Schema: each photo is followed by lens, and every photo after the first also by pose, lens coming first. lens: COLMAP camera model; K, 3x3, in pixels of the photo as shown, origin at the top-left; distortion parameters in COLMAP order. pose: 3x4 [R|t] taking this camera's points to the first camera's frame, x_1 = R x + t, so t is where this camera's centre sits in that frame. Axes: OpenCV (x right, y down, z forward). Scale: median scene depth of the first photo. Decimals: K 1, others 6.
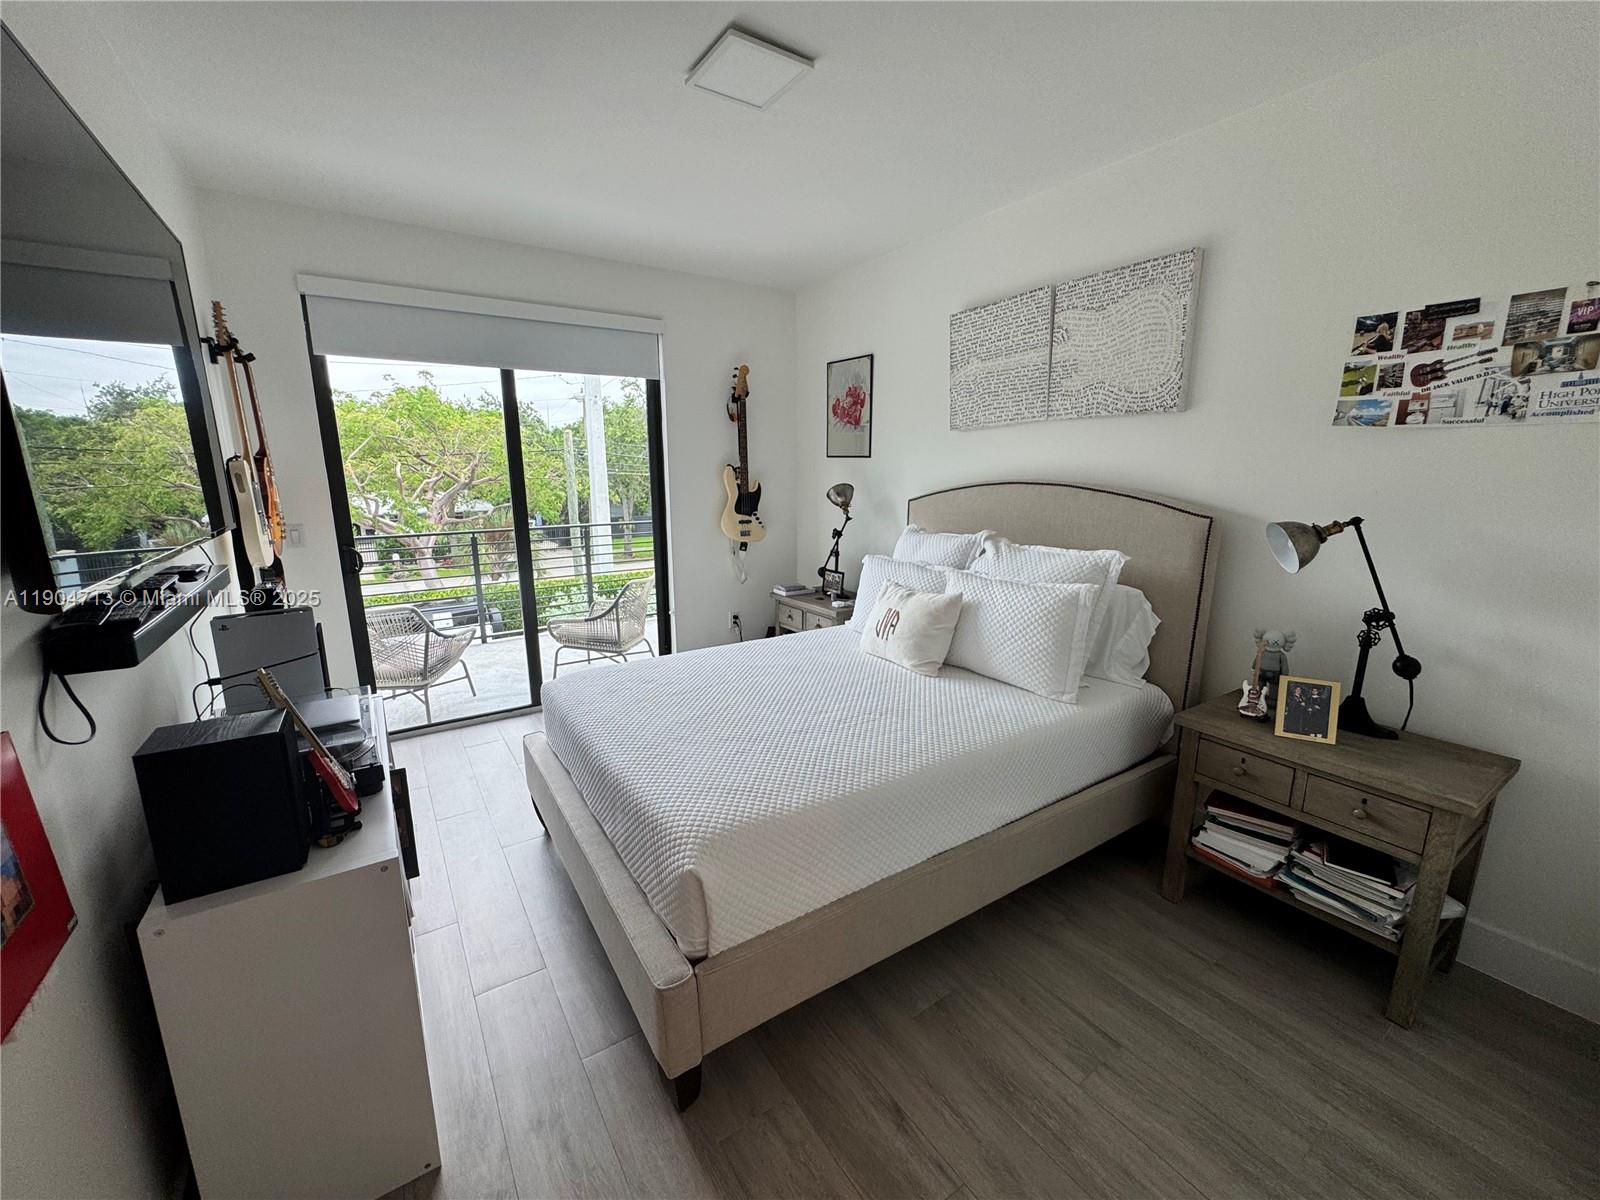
lens RADIAL K [[641.3, 0, 796.6], [0, 641.3, 600.6], [0, 0, 1]] dist [-0.002477, 0.000130]
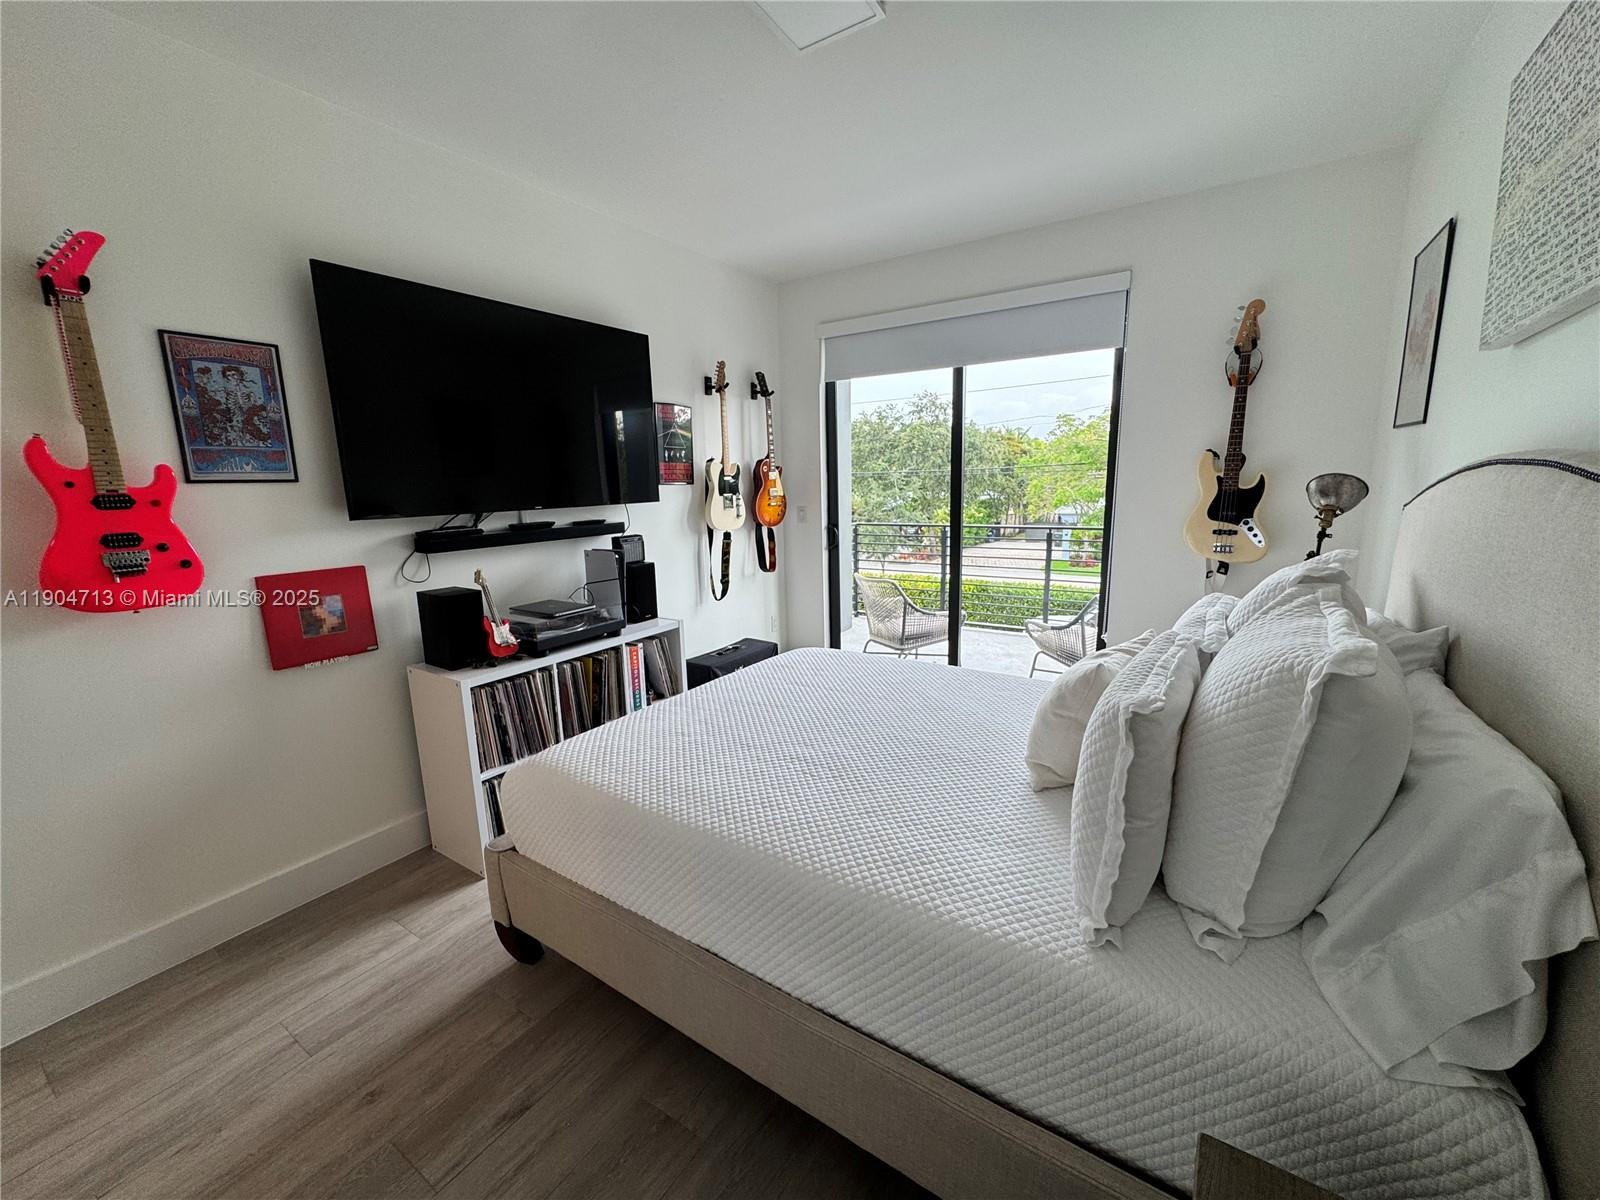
lens RADIAL K [[641.3, 0, 796.6], [0, 641.3, 600.4], [0, 0, 1]] dist [-0.002477, 0.000130]
pose [[0.393231, 0.164955, -0.904522, 0.795525], [-0.167438, 0.980172, 0.105959, -0.100089], [0.904065, 0.109786, 0.413054, 0.662266]]
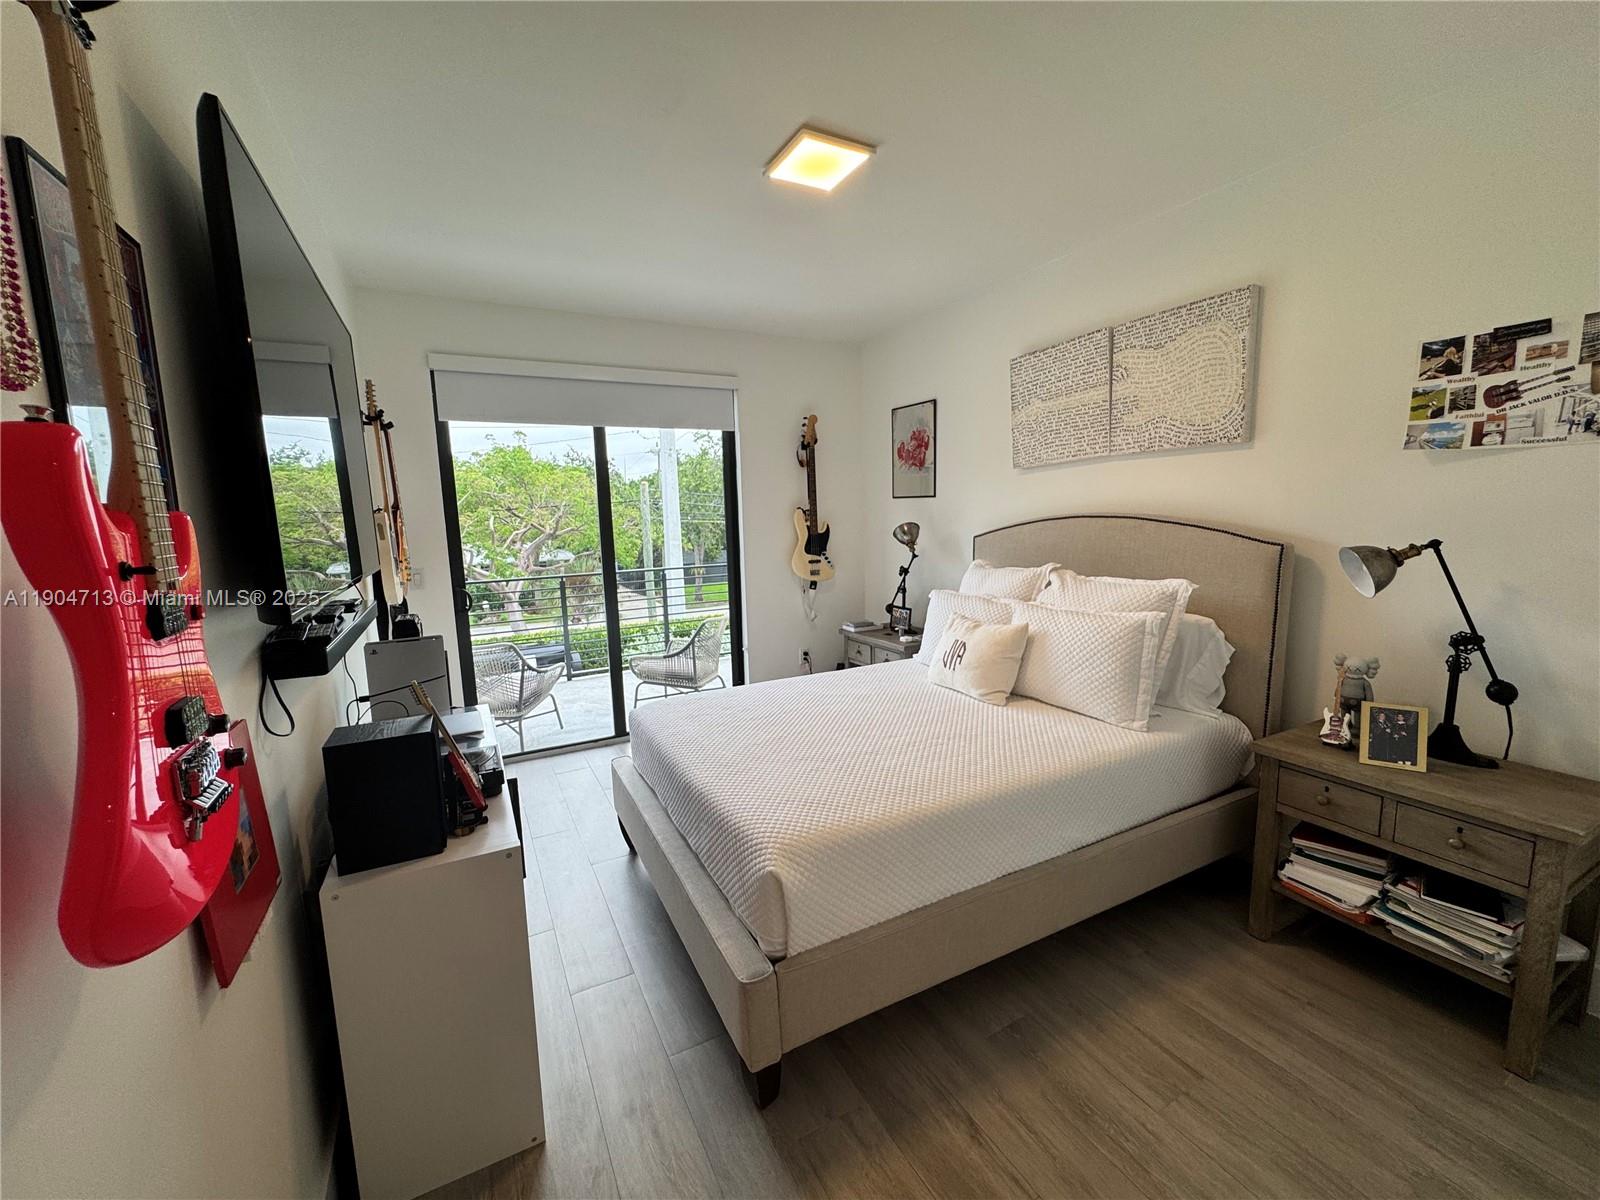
lens RADIAL K [[641.3, 0, 798.2], [0, 641.3, 600.3], [0, 0, 1]] dist [-0.002477, 0.000130]
pose [[0.994717, -0.011407, -0.102018, -0.002347], [0.004369, 0.997611, -0.068948, 0.025858], [0.102561, 0.068138, 0.992390, -0.071491]]
